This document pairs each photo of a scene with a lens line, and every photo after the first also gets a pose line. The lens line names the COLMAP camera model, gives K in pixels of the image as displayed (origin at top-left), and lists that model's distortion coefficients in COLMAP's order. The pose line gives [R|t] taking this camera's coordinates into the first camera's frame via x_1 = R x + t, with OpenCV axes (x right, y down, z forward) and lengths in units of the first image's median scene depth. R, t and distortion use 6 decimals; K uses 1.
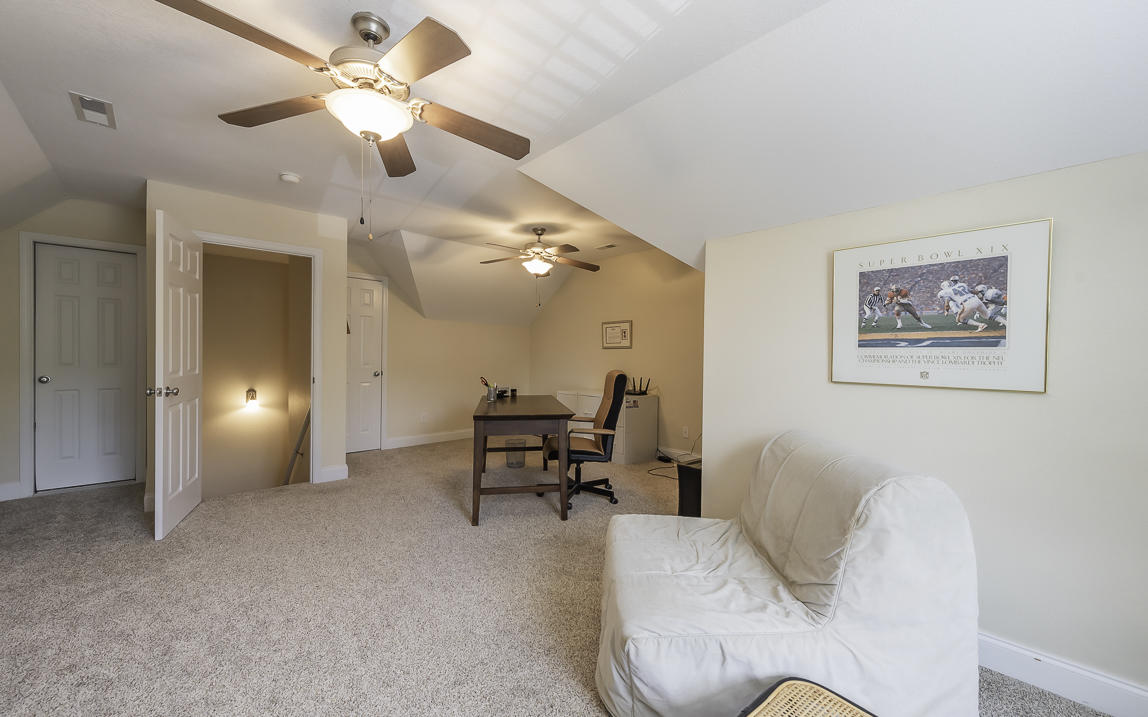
lens RADIAL K [[458.3, 0, 574.0], [0, 458.3, 358.5], [0, 0, 1]] dist [-0.001050, -0.000288]
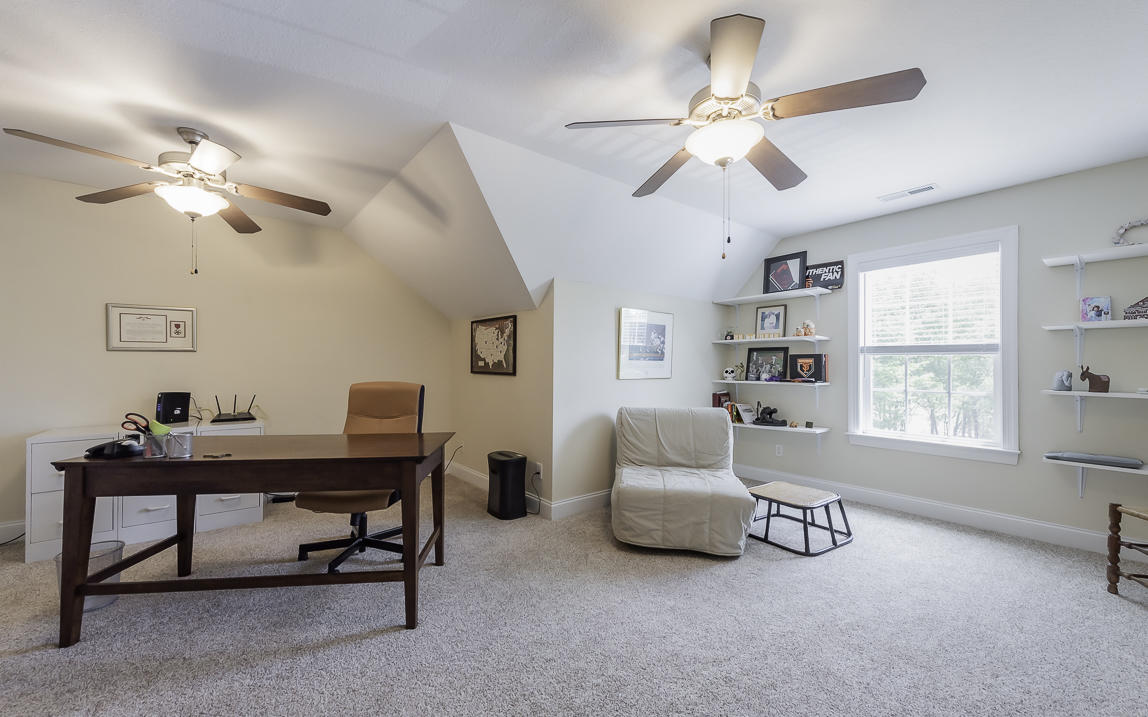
lens RADIAL K [[456.4, 0, 583.5], [0, 456.4, 365.5], [0, 0, 1]] dist [0.000279, -0.000061]
pose [[0.034744, -0.007288, 0.999370, -1.433283], [0.002920, 0.999970, 0.007191, -0.018666], [-0.999392, 0.002668, 0.034764, 1.236224]]
